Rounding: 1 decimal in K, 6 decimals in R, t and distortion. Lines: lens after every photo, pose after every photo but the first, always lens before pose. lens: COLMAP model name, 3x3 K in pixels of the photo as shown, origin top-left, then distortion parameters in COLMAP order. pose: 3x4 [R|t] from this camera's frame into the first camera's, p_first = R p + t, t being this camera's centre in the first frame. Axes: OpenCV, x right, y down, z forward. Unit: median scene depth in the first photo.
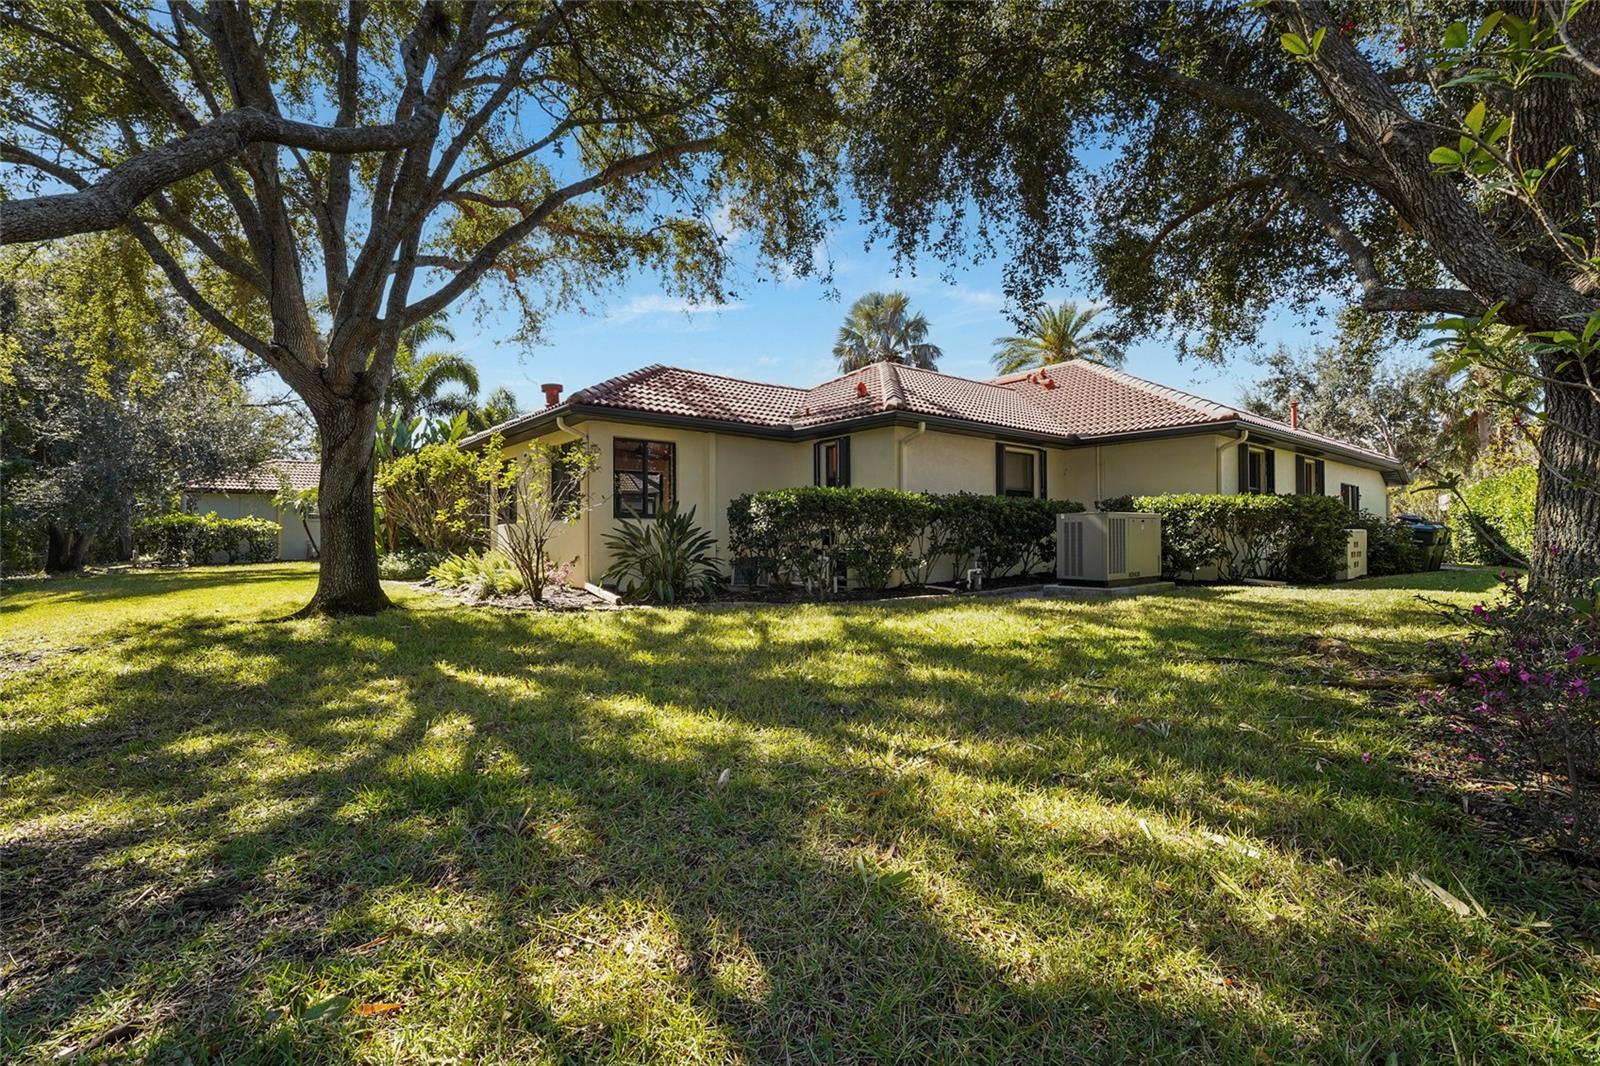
lens RADIAL K [[710.8, 0, 803.8], [0, 710.8, 535.5], [0, 0, 1]] dist [-0.000037, -0.000076]
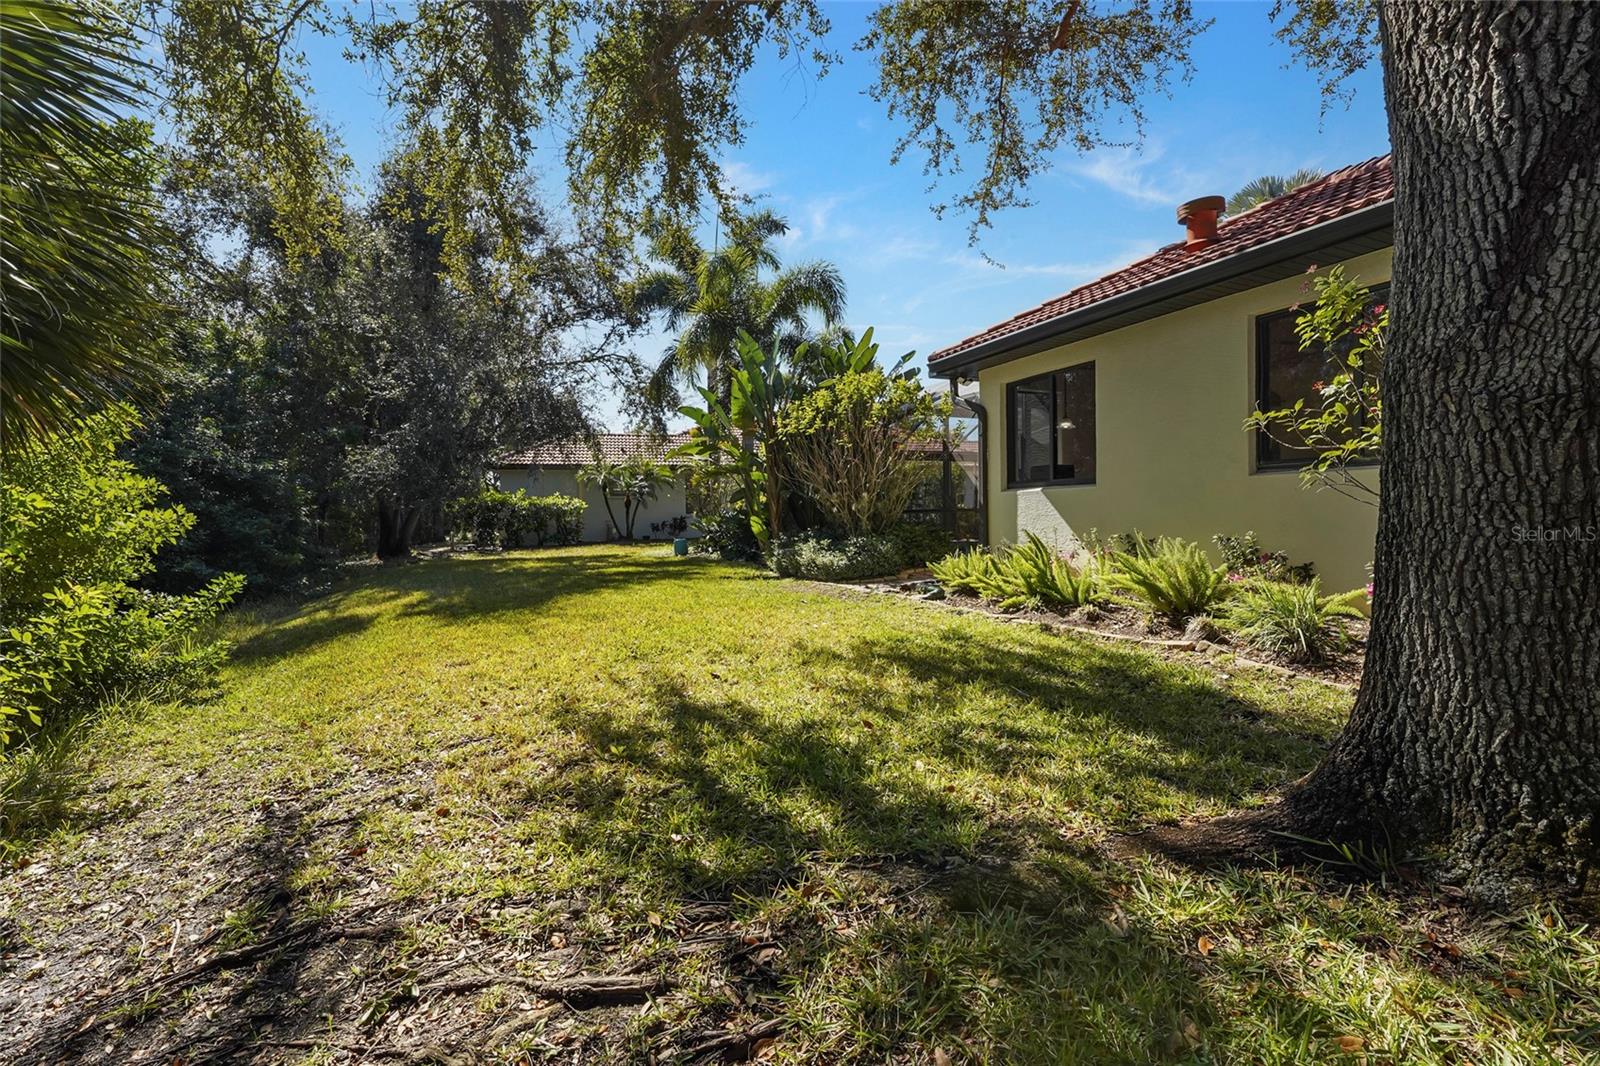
lens RADIAL K [[710.8, 0, 796.2], [0, 710.8, 527.7], [0, 0, 1]] dist [-0.000037, -0.000076]
pose [[0.962325, -0.004374, -0.271867, -0.379055], [0.010080, 0.999757, 0.019595, 0.002231], [0.271715, -0.021597, 0.962135, 0.338415]]
